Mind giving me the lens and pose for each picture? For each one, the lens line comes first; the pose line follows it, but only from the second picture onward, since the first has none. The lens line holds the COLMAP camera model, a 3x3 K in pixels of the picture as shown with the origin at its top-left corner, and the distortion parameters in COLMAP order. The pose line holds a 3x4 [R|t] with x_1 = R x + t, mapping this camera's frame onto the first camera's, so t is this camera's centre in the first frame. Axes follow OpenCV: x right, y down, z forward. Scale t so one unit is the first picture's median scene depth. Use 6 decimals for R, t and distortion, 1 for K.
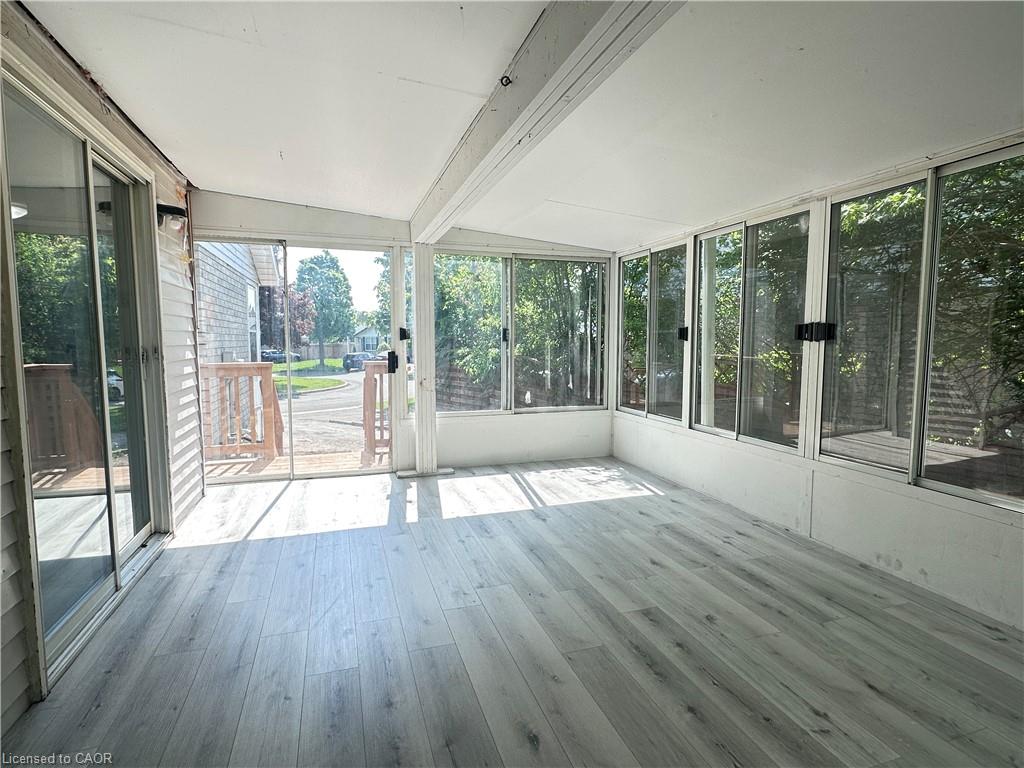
lens RADIAL K [[531.7, 0, 512.0], [0, 531.7, 384.0], [0, 0, 1]] dist [-0.004762, -0.000140]
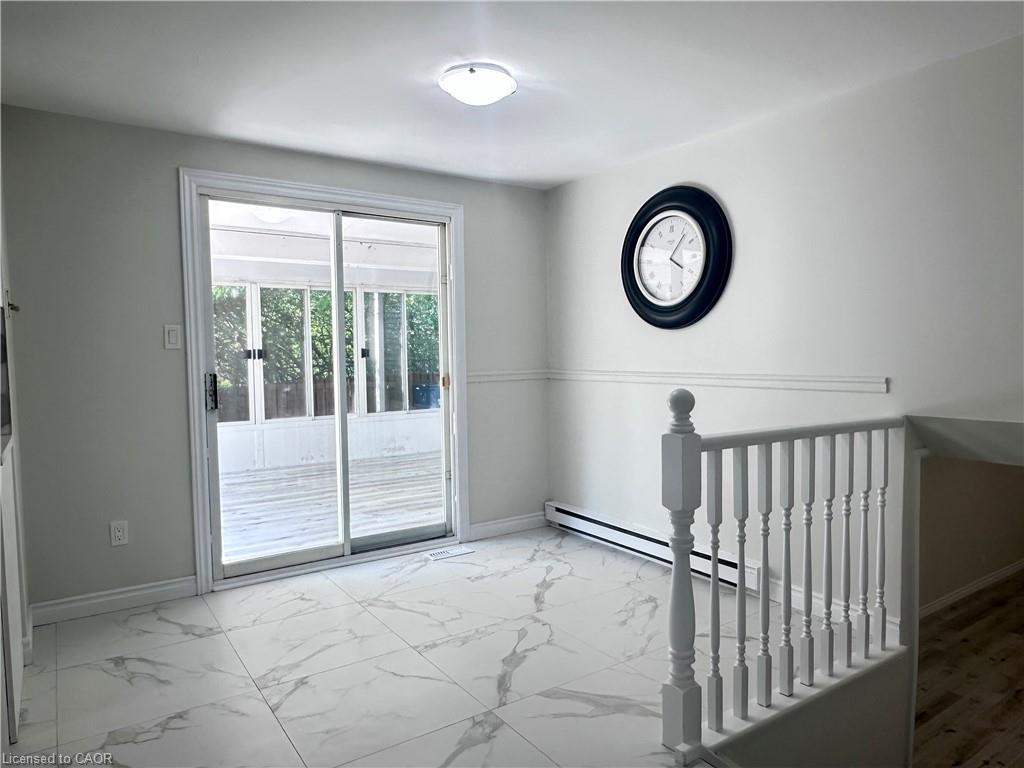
lens RADIAL K [[673.8, 0, 512.0], [0, 673.8, 384.0], [0, 0, 1]] dist [0.000262, -0.001605]
pose [[-0.274279, -0.044514, 0.960619, -1.931886], [0.097955, 0.992439, 0.073957, -0.083044], [-0.956648, 0.114382, -0.267845, 0.796663]]
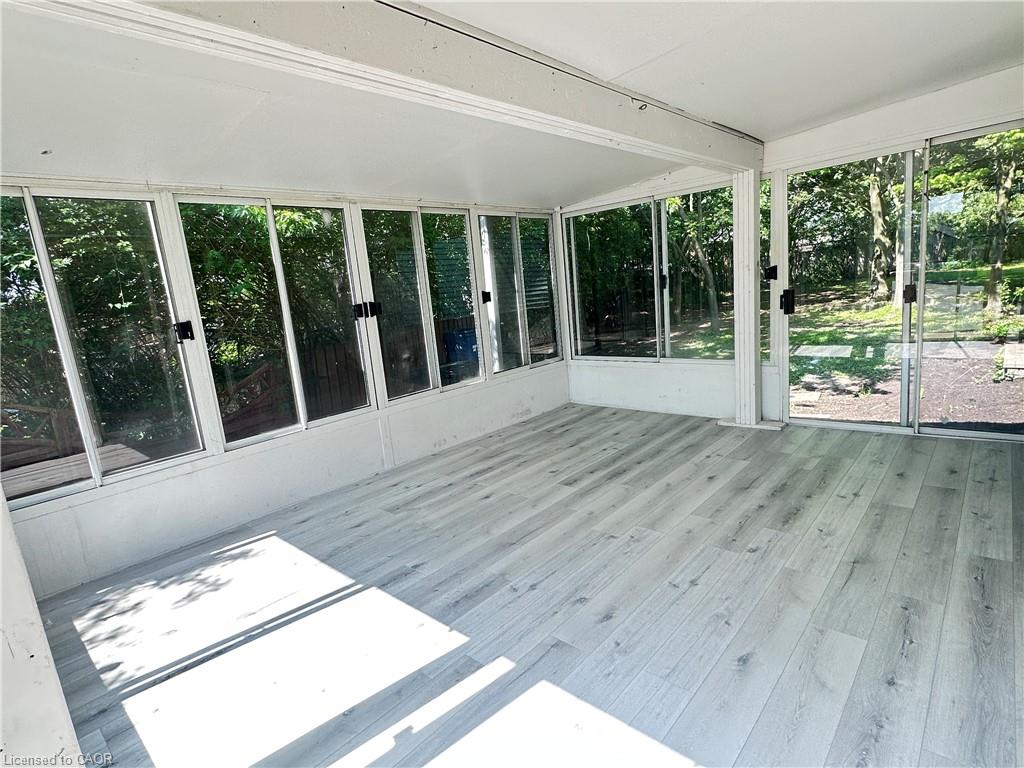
lens RADIAL K [[531.7, 0, 512.0], [0, 531.7, 384.0], [0, 0, 1]] dist [-0.004762, -0.000140]
pose [[-0.488162, -0.115306, 0.865102, -0.715595], [0.166157, 0.960826, 0.221824, -0.153648], [-0.856790, 0.252029, -0.449880, 1.331639]]
